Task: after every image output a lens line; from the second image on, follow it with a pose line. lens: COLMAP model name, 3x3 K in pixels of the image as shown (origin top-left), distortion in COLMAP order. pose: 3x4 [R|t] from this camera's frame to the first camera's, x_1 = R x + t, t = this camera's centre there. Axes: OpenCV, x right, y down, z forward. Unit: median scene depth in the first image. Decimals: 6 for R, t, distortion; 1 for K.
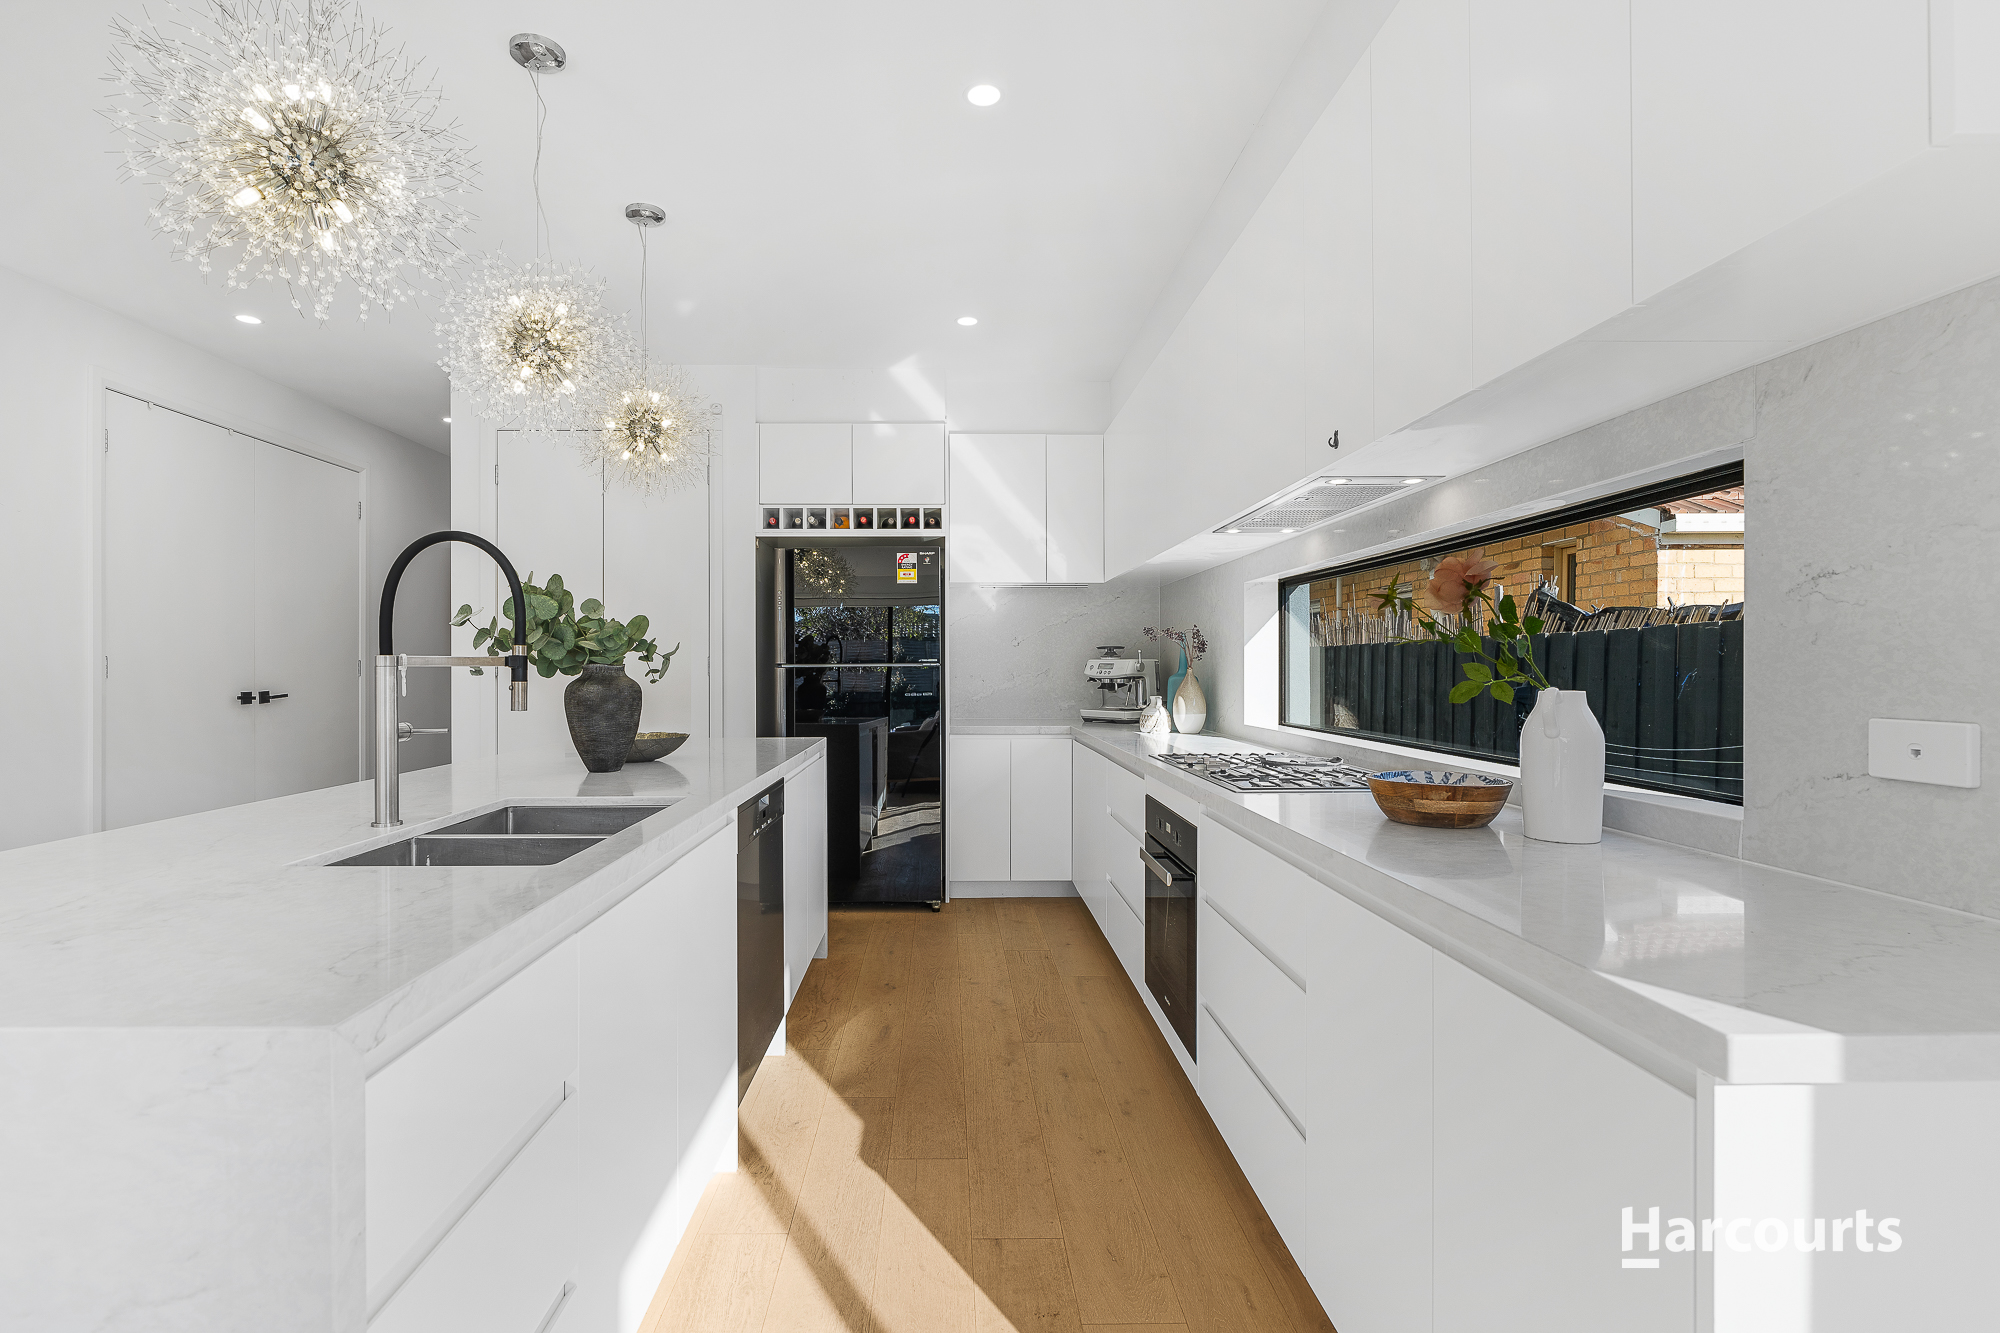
lens RADIAL K [[926.2, 0, 1000.0], [0, 926.2, 666.5], [0, 0, 1]] dist [-0.000901, -0.000084]
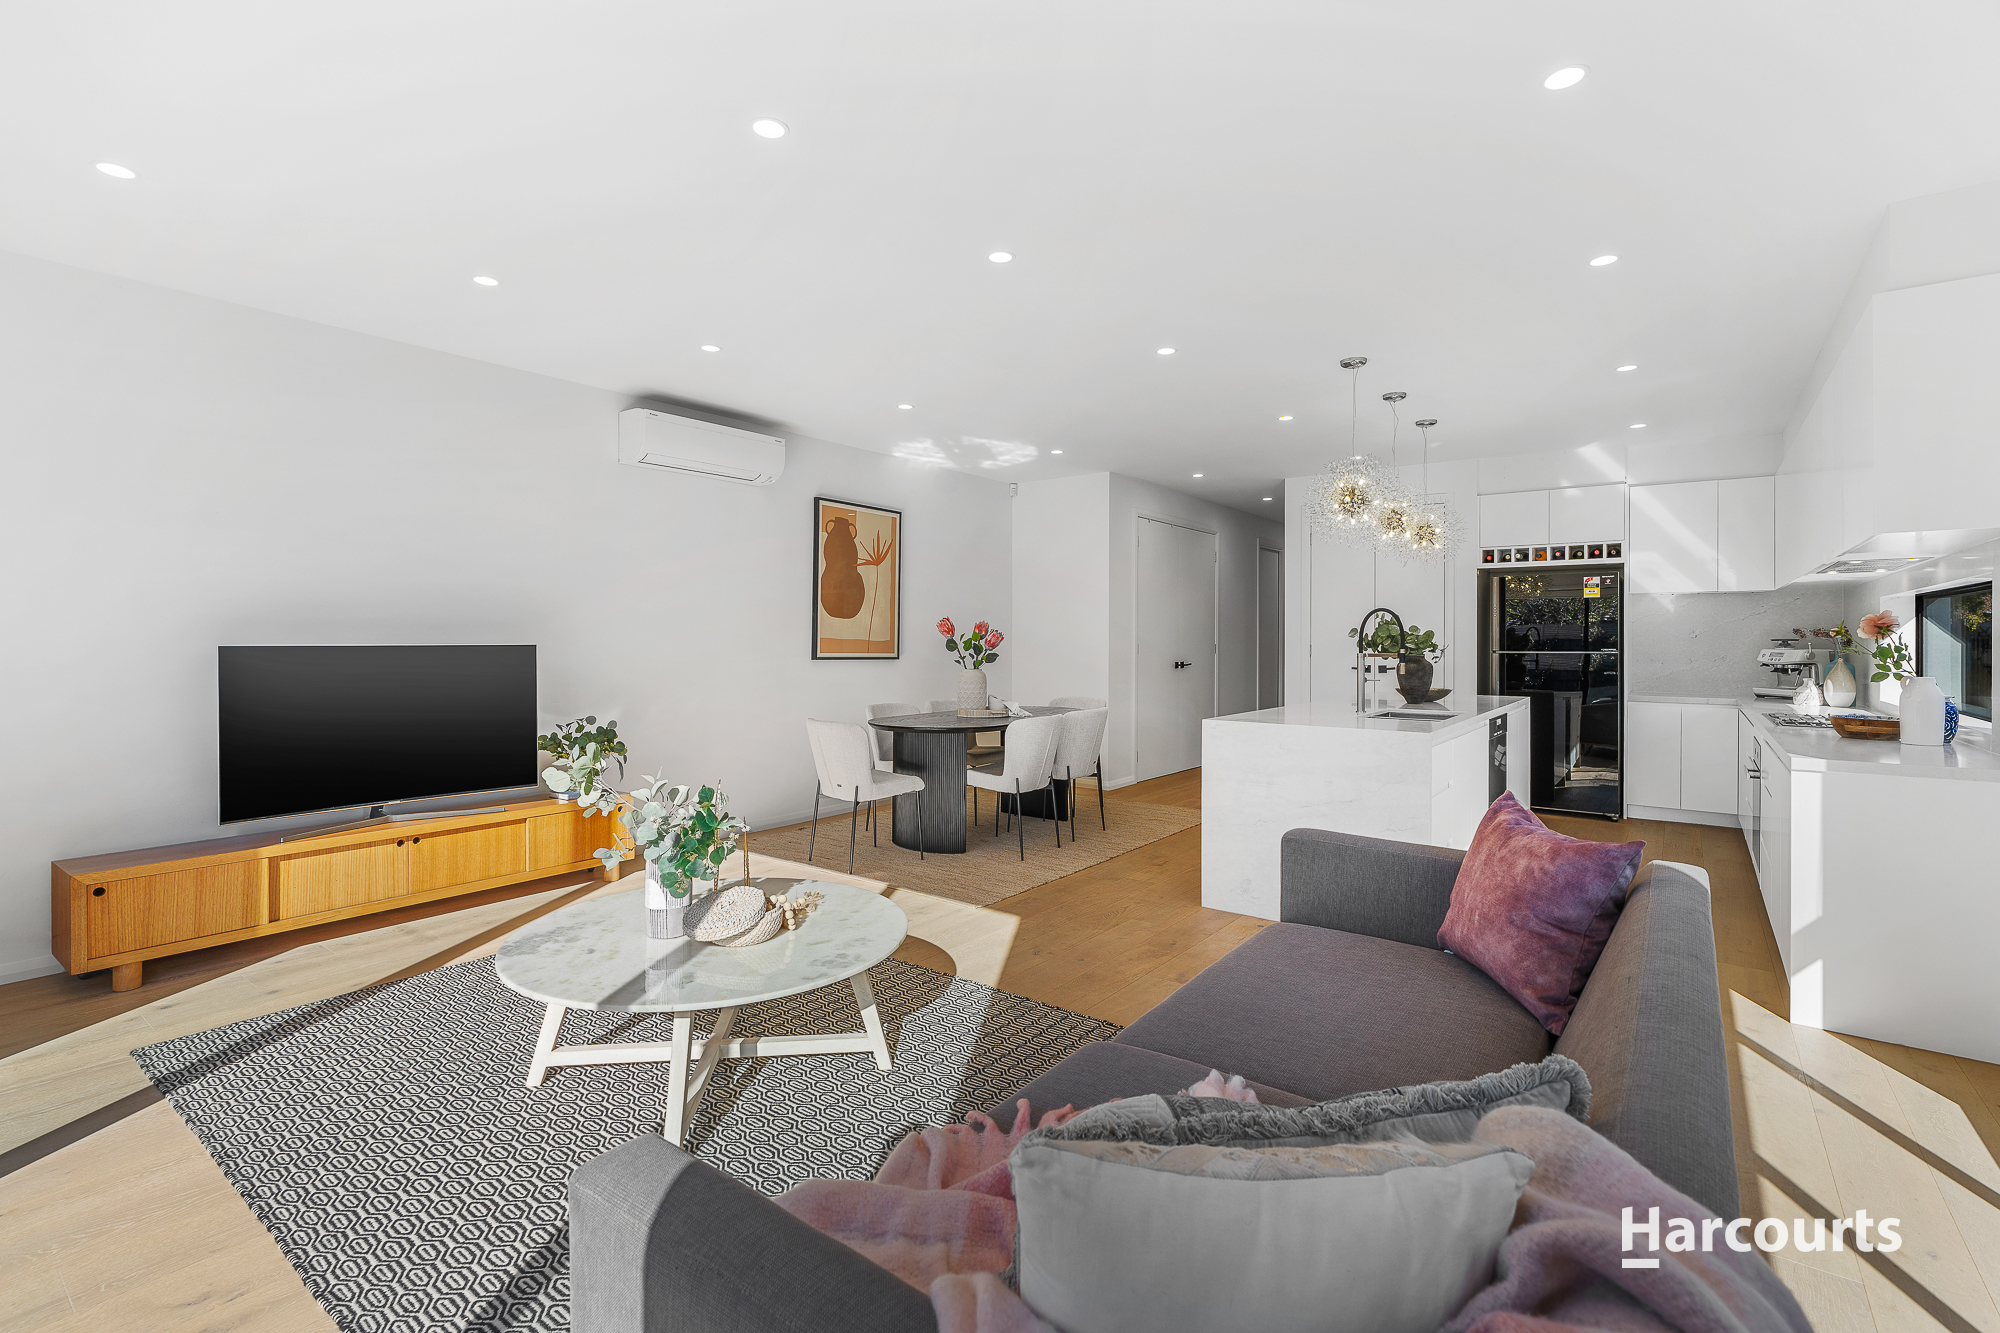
lens RADIAL K [[891.8, 0, 998.1], [0, 891.8, 641.5], [0, 0, 1]] dist [-0.001093, -0.000031]
pose [[0.756869, 0.003793, -0.653555, 0.107961], [-0.003225, 0.999993, 0.002068, -0.018430], [0.653558, 0.000543, 0.756876, -0.667157]]
